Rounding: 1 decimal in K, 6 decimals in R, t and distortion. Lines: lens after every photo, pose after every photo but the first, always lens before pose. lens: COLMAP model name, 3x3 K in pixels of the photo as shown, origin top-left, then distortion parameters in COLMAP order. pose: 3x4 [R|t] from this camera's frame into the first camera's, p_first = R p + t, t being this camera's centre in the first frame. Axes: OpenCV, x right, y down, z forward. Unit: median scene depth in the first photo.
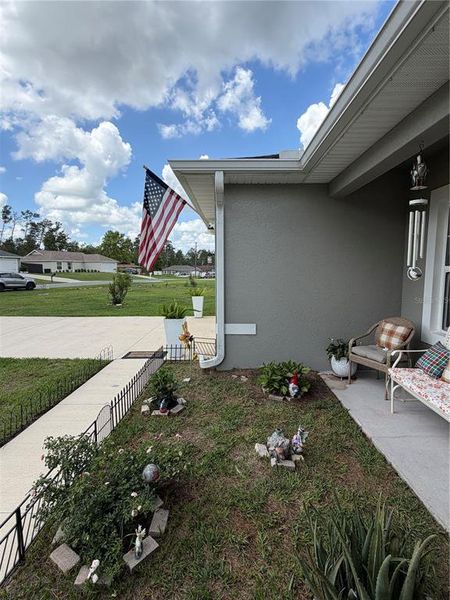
lens RADIAL K [[309.8, 0, 225.0], [0, 309.8, 300.0], [0, 0, 1]] dist [0.002601, 0.000216]
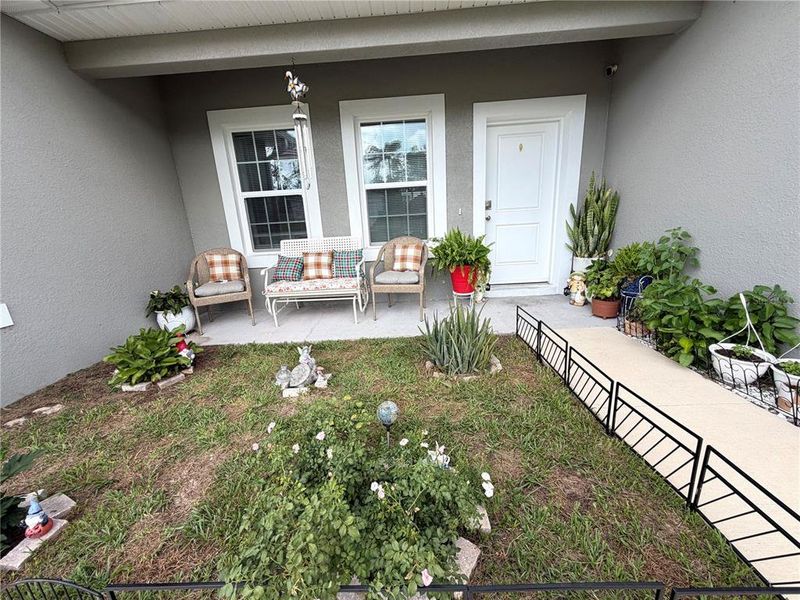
lens RADIAL K [[318.9, 0, 398.1], [0, 318.9, 301.2], [0, 0, 1]] dist [-0.000141, -0.000111]
pose [[0.004377, -0.260535, 0.965454, -0.447897], [0.168930, 0.951780, 0.256080, 0.058033], [-0.985618, 0.161973, 0.048178, 0.453071]]
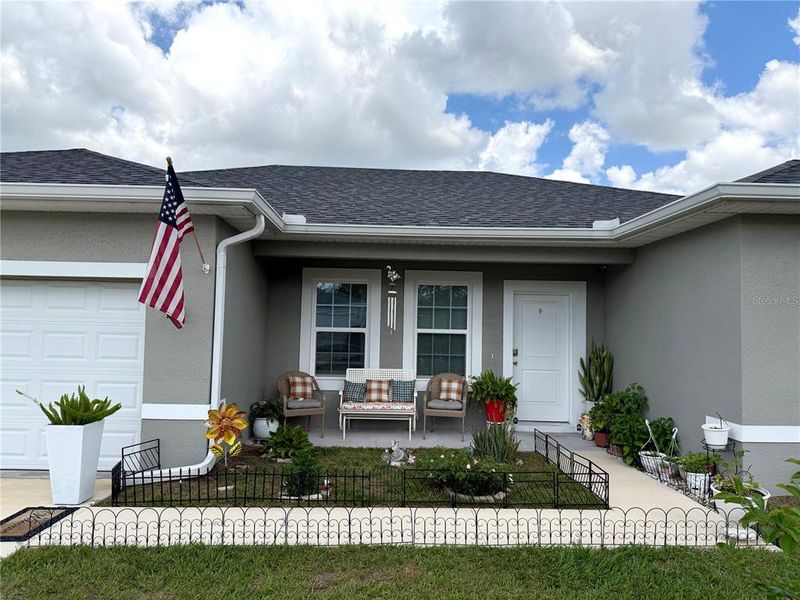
lens RADIAL K [[555.1, 0, 400.0], [0, 555.1, 300.0], [0, 0, 1]] dist [0.102166, -0.000774]
pose [[-0.043445, 0.050423, 0.997783, -1.628401], [0.091976, 0.994686, -0.046261, -0.078403], [-0.994813, 0.089762, -0.047852, 0.720623]]
